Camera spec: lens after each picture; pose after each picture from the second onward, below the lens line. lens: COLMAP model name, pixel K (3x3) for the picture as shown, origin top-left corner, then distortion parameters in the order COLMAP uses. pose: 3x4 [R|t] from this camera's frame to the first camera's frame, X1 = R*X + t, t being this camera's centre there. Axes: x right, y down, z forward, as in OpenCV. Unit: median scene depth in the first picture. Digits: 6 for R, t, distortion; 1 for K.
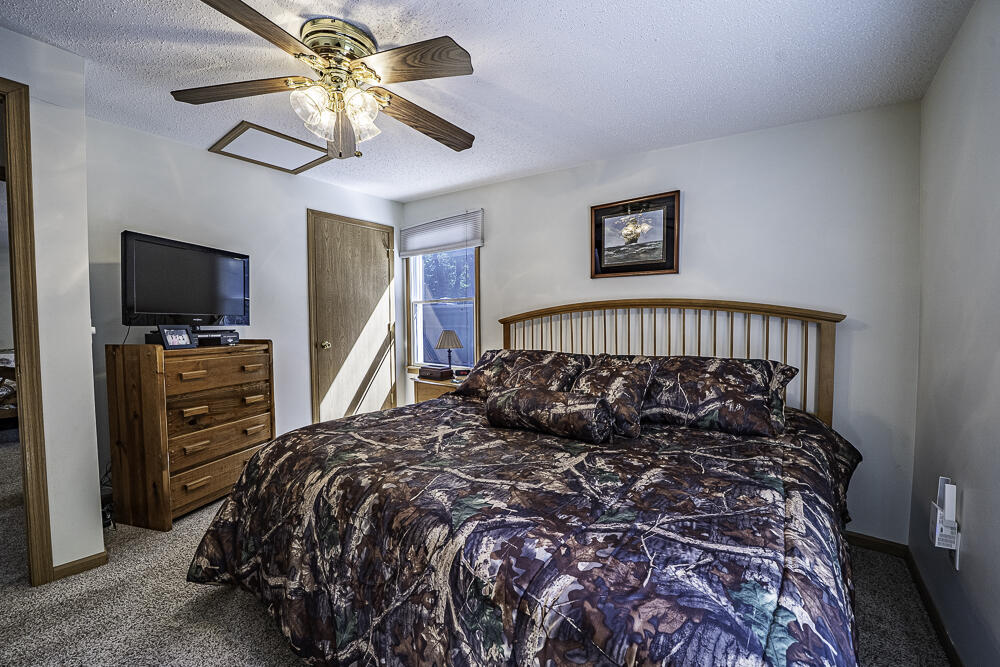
lens RADIAL K [[380.0, 0, 492.4], [0, 380.0, 337.1], [0, 0, 1]] dist [-0.023083, 0.001383]
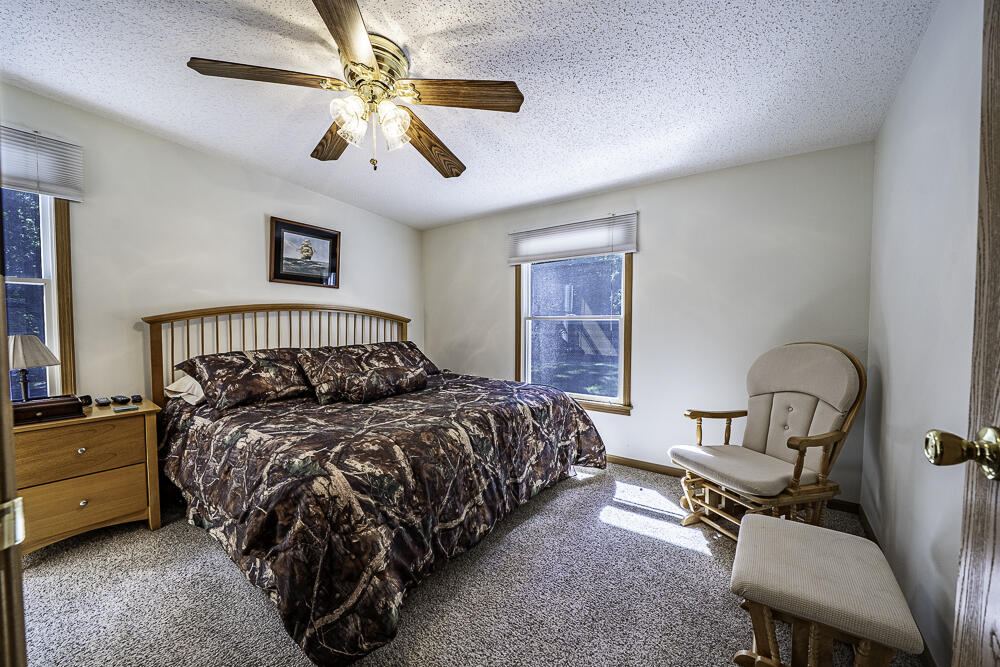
lens RADIAL K [[380.0, 0, 490.4], [0, 380.0, 330.5], [0, 0, 1]] dist [-0.023083, 0.001383]
pose [[-0.044958, -0.021114, 0.998766, -0.973477], [0.030940, 0.999268, 0.022517, -0.020202], [-0.998510, 0.031914, -0.044272, 0.470047]]
